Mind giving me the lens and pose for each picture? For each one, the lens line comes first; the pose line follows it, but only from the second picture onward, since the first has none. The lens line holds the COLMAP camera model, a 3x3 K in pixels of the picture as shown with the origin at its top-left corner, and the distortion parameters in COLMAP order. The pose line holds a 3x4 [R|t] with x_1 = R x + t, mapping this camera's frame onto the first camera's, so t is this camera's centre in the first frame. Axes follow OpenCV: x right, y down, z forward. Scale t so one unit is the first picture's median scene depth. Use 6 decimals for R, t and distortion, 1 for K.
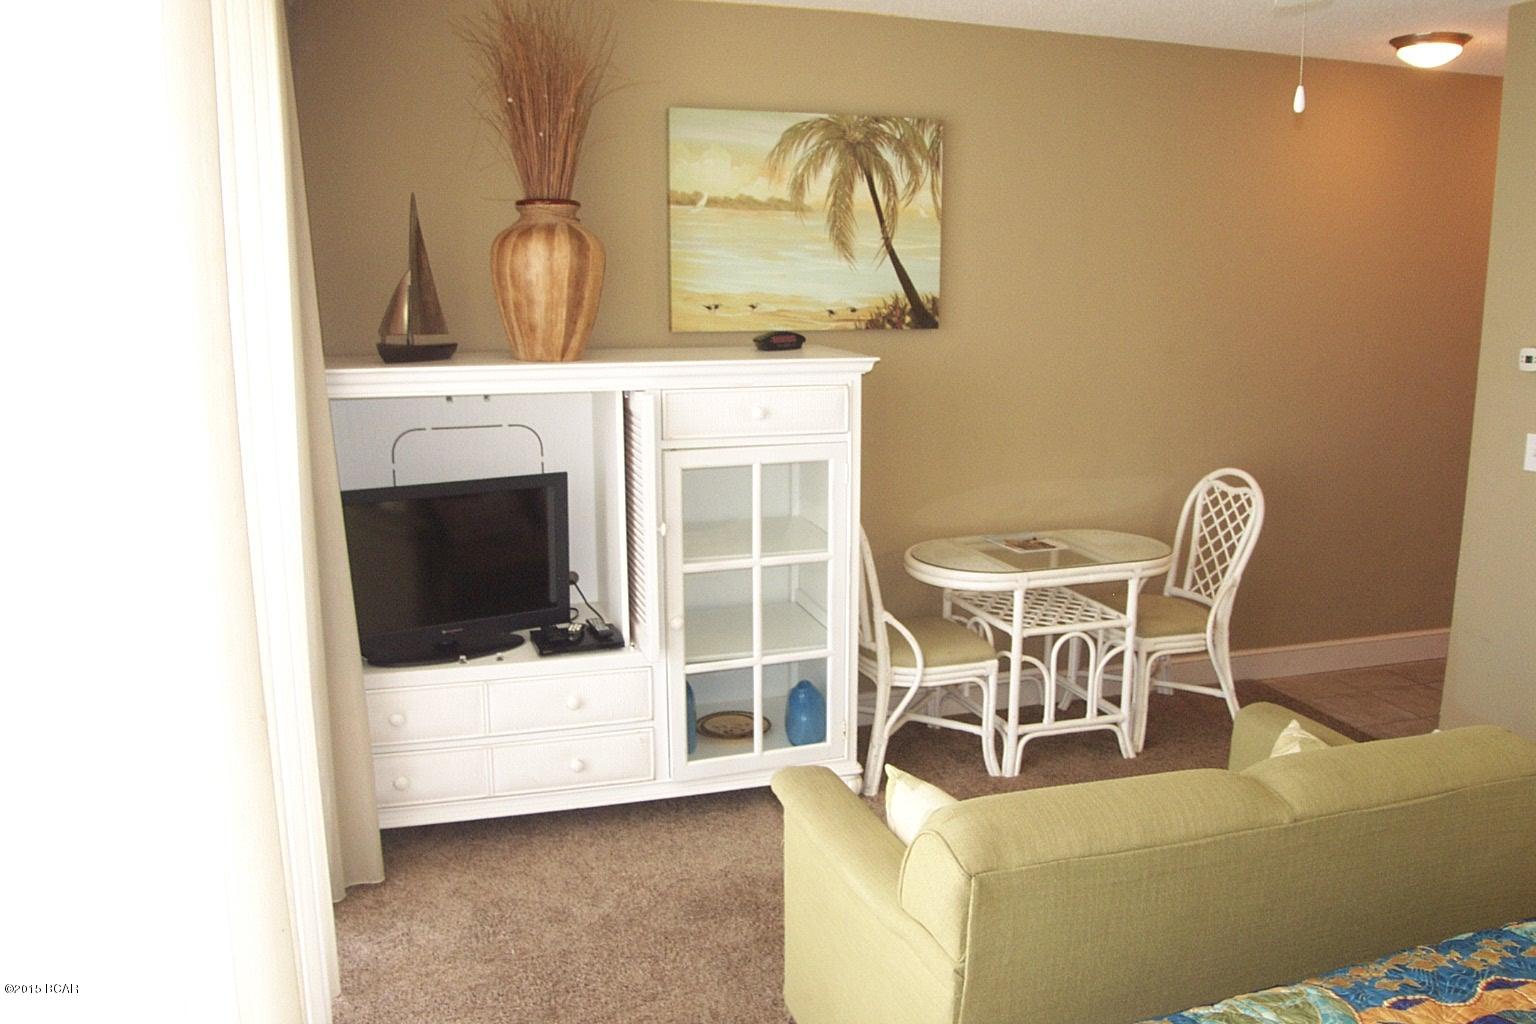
lens RADIAL K [[1240.7, 0, 773.4], [0, 1240.7, 511.7], [0, 0, 1]] dist [-0.117386, 0.065882]
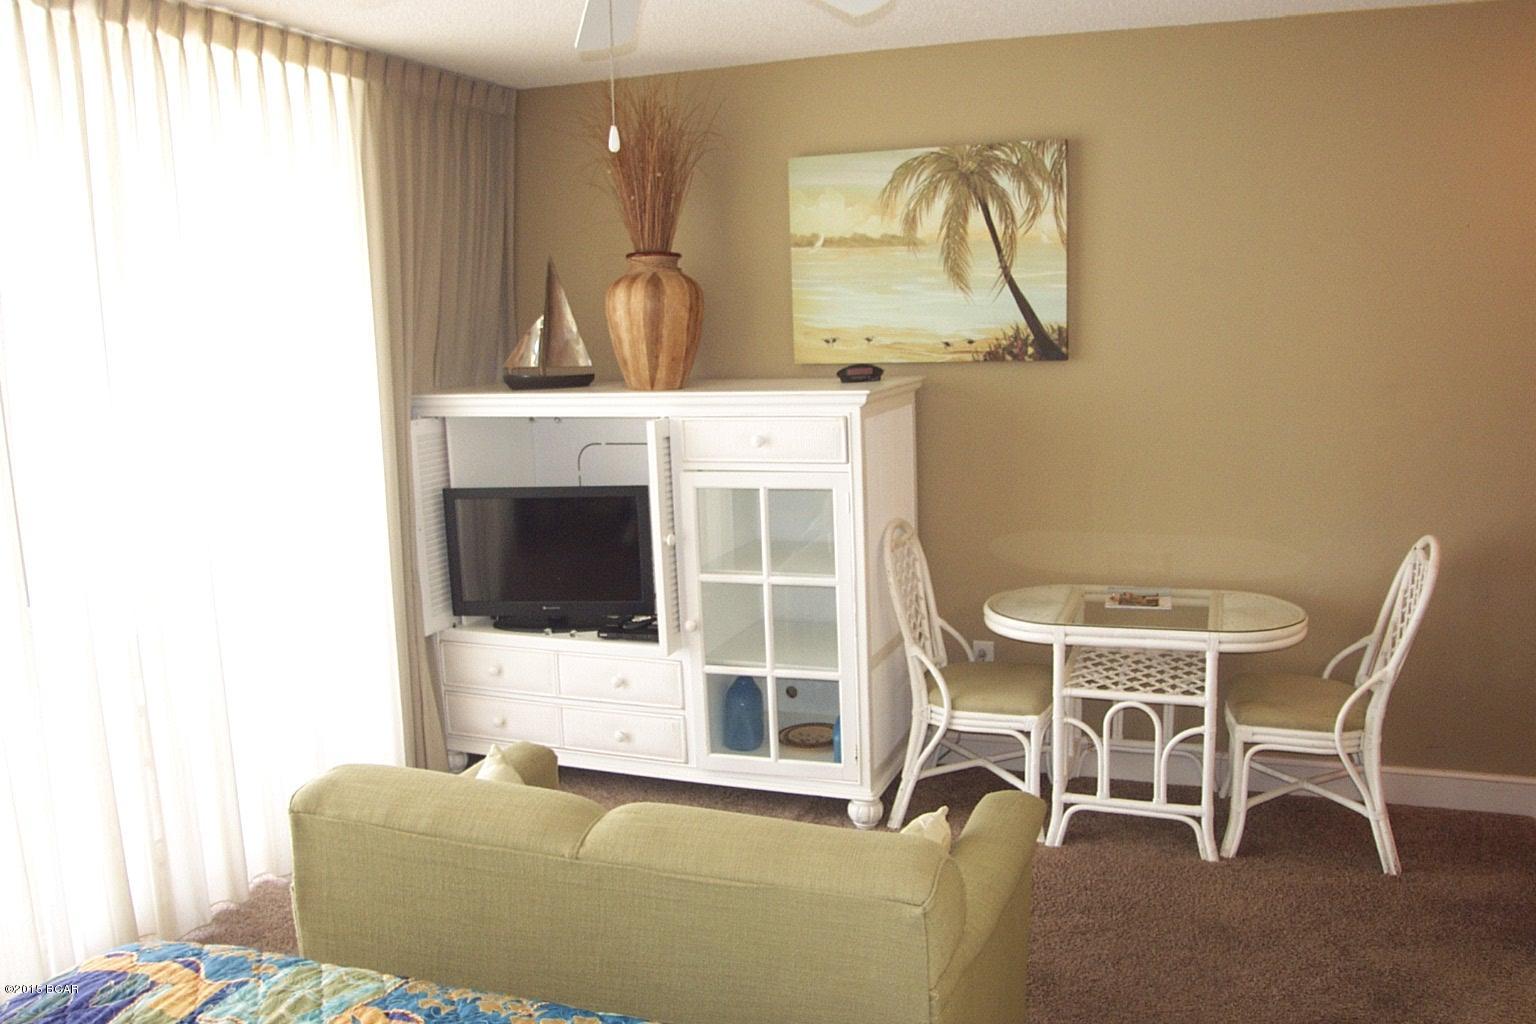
lens RADIAL K [[1240.7, 0, 775.1], [0, 1240.7, 514.8], [0, 0, 1]] dist [-0.117386, 0.065882]
pose [[0.783747, 0.073133, -0.616759, 0.584773], [-0.083051, 0.996465, 0.012620, -0.026348], [0.615502, 0.041332, 0.787051, 0.142177]]
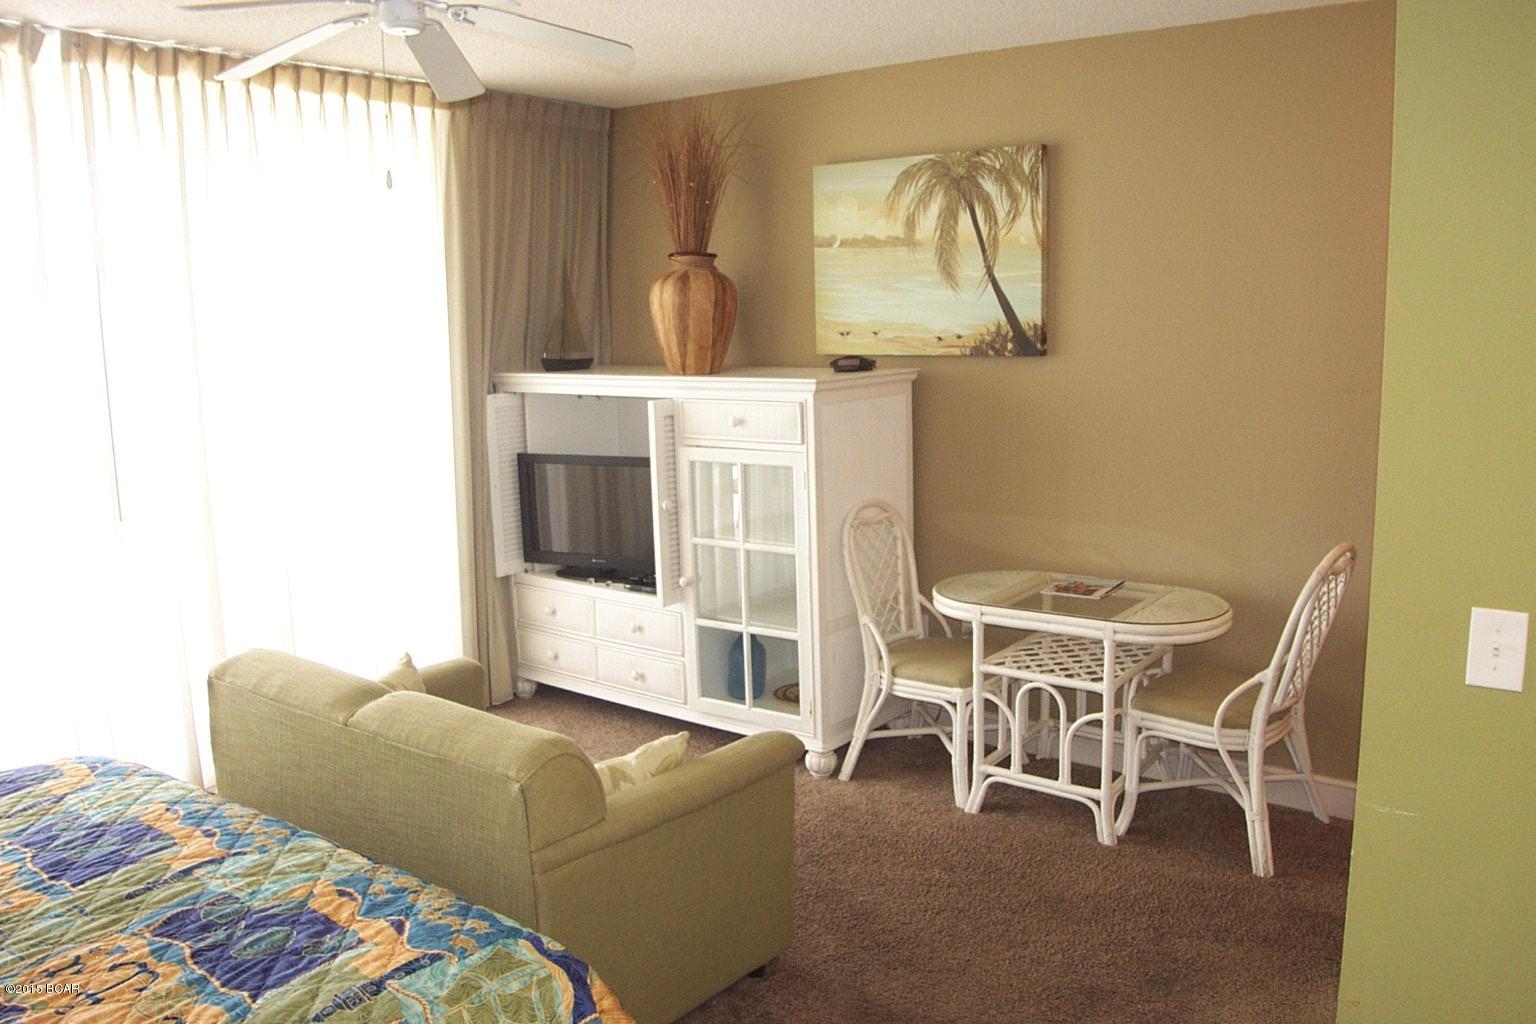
lens RADIAL K [[1240.7, 0, 776.5], [0, 1240.7, 513.3], [0, 0, 1]] dist [-0.117386, 0.065882]
pose [[0.570611, 0.119244, -0.812517, 0.882463], [-0.131000, 0.989949, 0.053285, -0.052888], [0.810705, 0.076035, 0.580496, 0.291769]]
